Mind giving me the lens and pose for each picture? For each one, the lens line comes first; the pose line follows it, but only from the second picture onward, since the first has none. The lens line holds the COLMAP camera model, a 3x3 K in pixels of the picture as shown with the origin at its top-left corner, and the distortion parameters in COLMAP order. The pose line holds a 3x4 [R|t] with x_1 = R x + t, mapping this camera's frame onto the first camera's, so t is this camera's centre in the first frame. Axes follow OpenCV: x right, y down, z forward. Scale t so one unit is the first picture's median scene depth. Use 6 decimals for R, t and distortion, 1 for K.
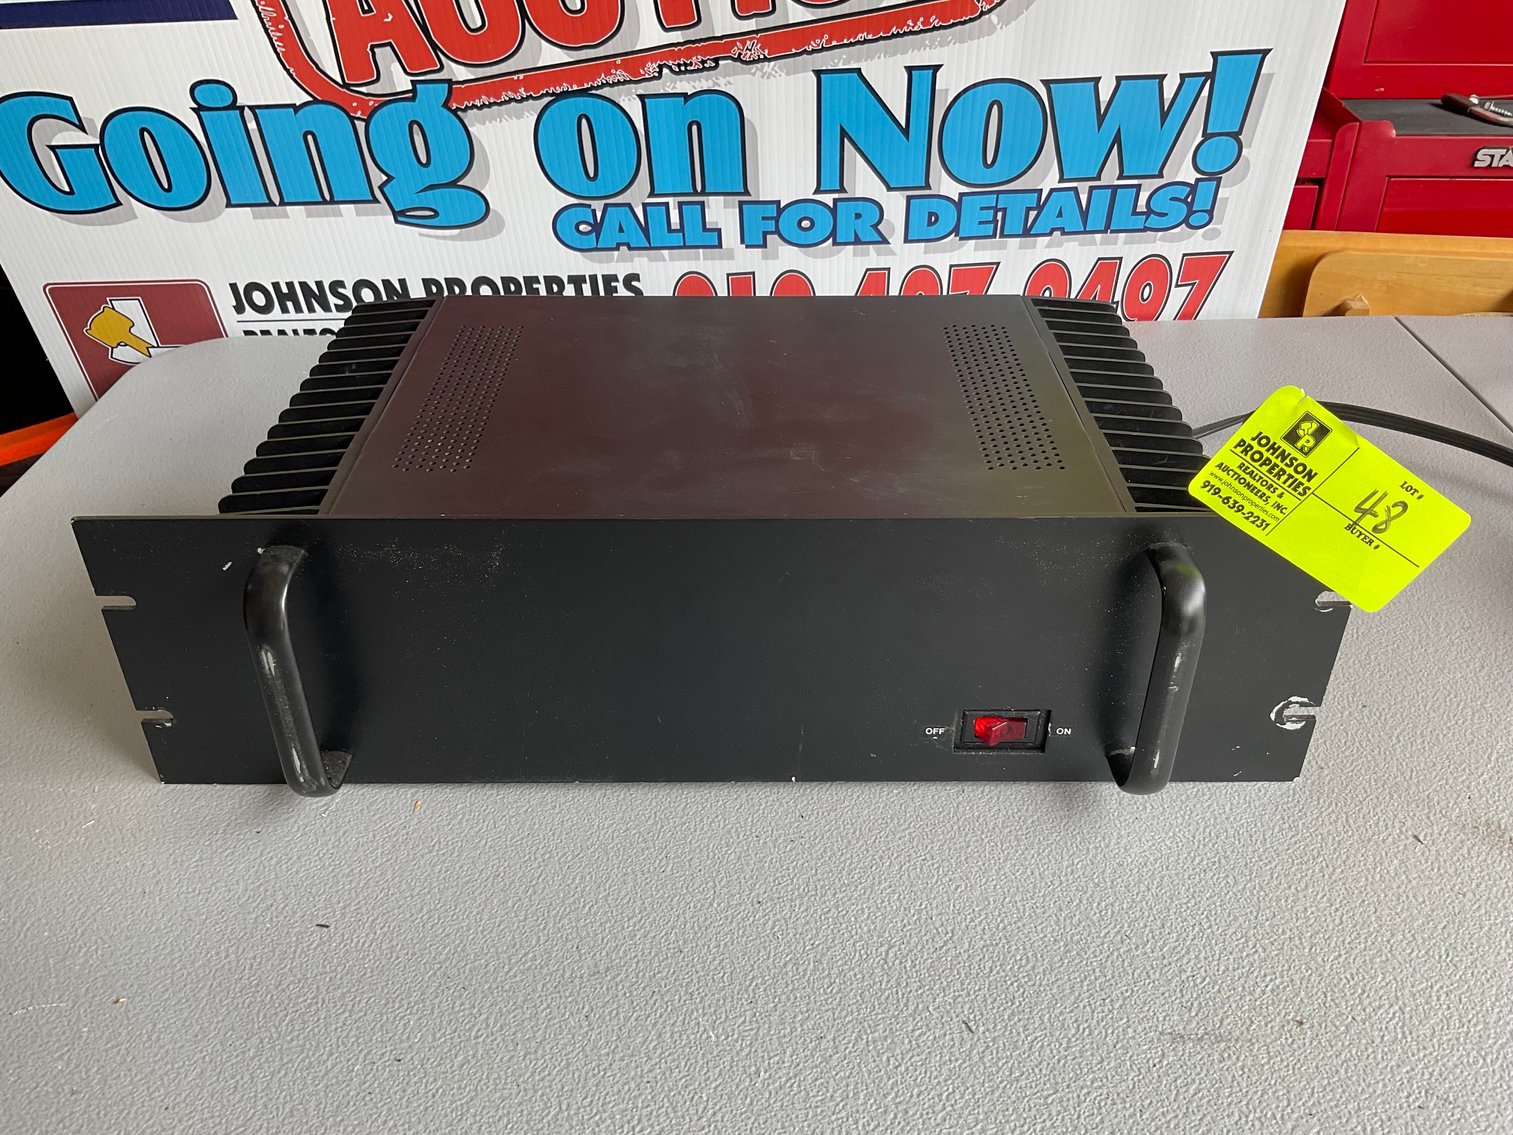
lens RADIAL K [[1246.4, 0, 756.5], [0, 1246.4, 567.5], [0, 0, 1]] dist [0.110237, -0.268520]
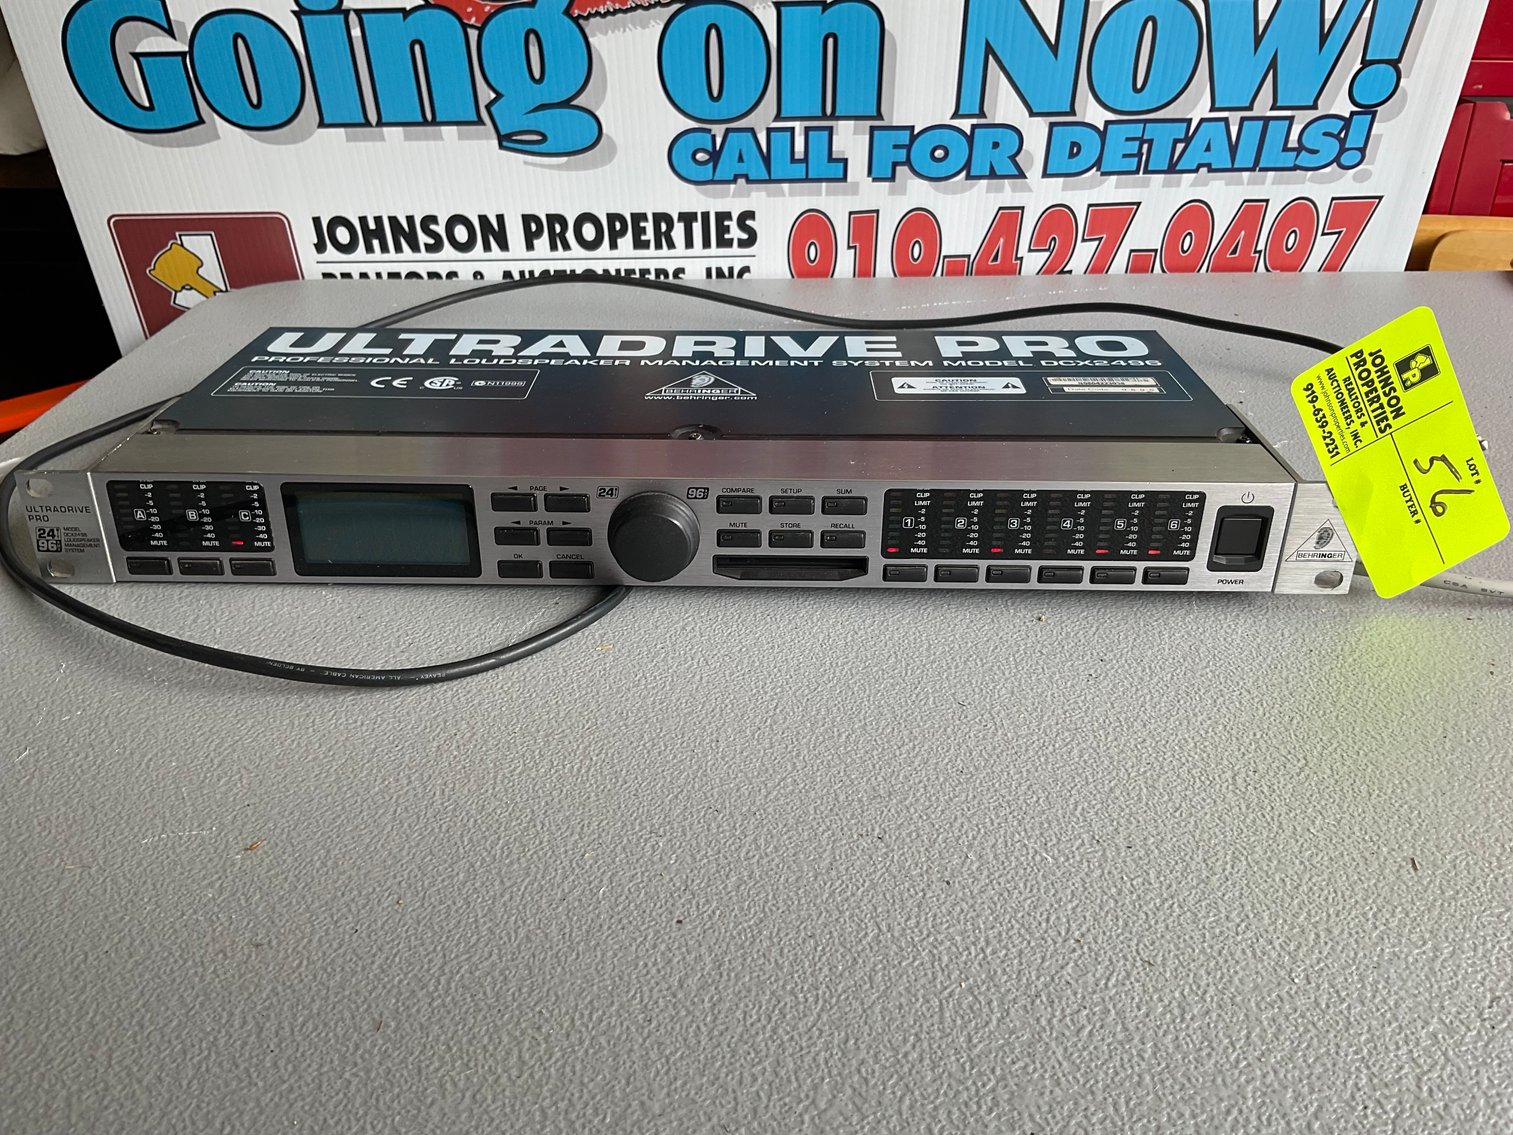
lens RADIAL K [[1252.2, 0, 757.5], [0, 1252.2, 570.7], [0, 0, 1]] dist [0.104532, -0.253037]
pose [[0.999701, 0.008200, 0.023017, -0.116281], [-0.005731, 0.994420, -0.105339, 0.136763], [-0.023752, 0.105176, 0.994170, 0.098736]]
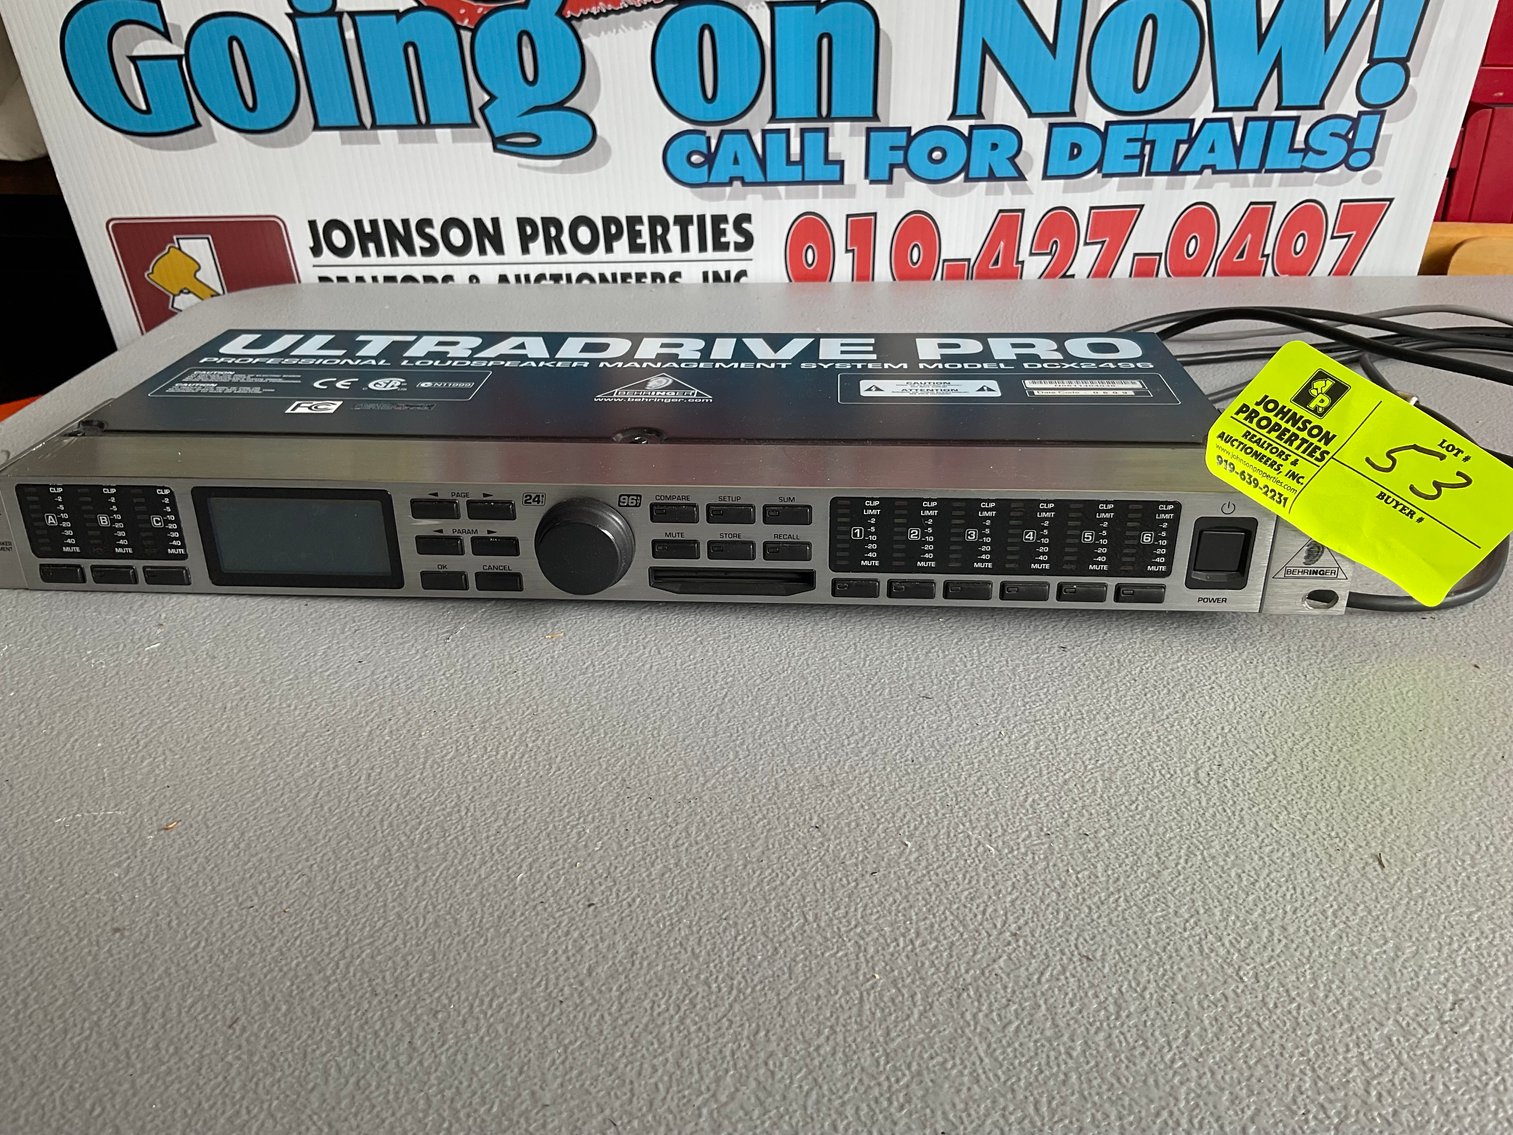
lens RADIAL K [[1255.8, 0, 756.5], [0, 1255.8, 567.5], [0, 0, 1]] dist [0.104353, -0.255407]
pose [[0.999873, 0.015459, -0.003924, -0.085794], [-0.015835, 0.991591, -0.128442, 0.150044], [0.001906, 0.128488, 0.991709, 0.114225]]
